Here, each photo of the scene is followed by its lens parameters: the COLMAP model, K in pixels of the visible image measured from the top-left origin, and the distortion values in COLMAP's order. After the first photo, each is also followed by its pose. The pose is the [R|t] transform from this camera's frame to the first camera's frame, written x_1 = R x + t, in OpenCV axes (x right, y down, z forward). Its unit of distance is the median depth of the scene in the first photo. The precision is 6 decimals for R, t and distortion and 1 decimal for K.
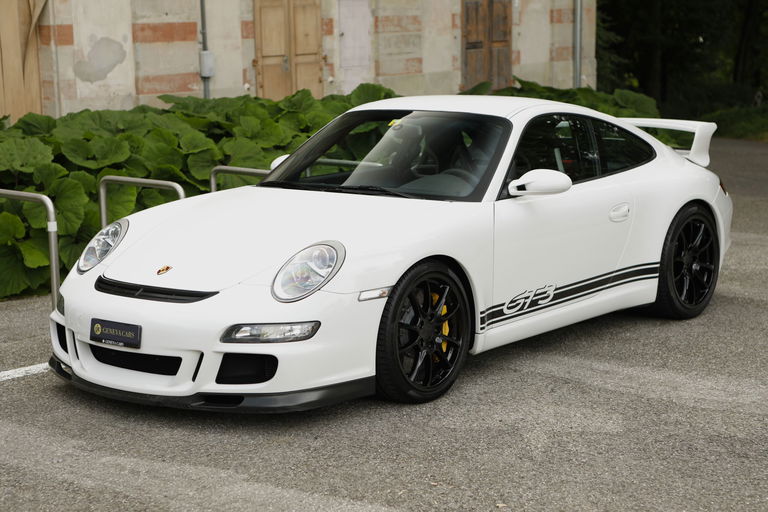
lens RADIAL K [[1424.0, 0, 384.0], [0, 1424.0, 256.0], [0, 0, 1]] dist [0.087857, 0.210919]
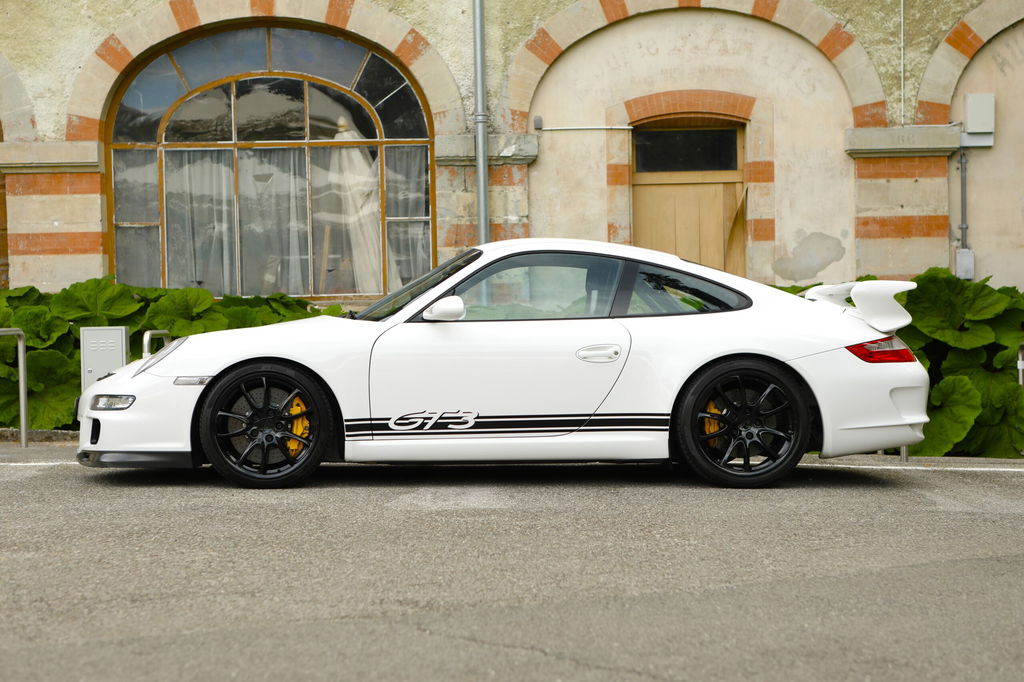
lens RADIAL K [[1898.6, 0, 512.0], [0, 1898.6, 341.0], [0, 0, 1]] dist [0.087857, 0.210919]
pose [[0.679124, 0.020787, -0.733729, 0.579975], [-0.120297, 0.989235, -0.083319, 0.040914], [0.724099, 0.144849, 0.674314, 0.055430]]
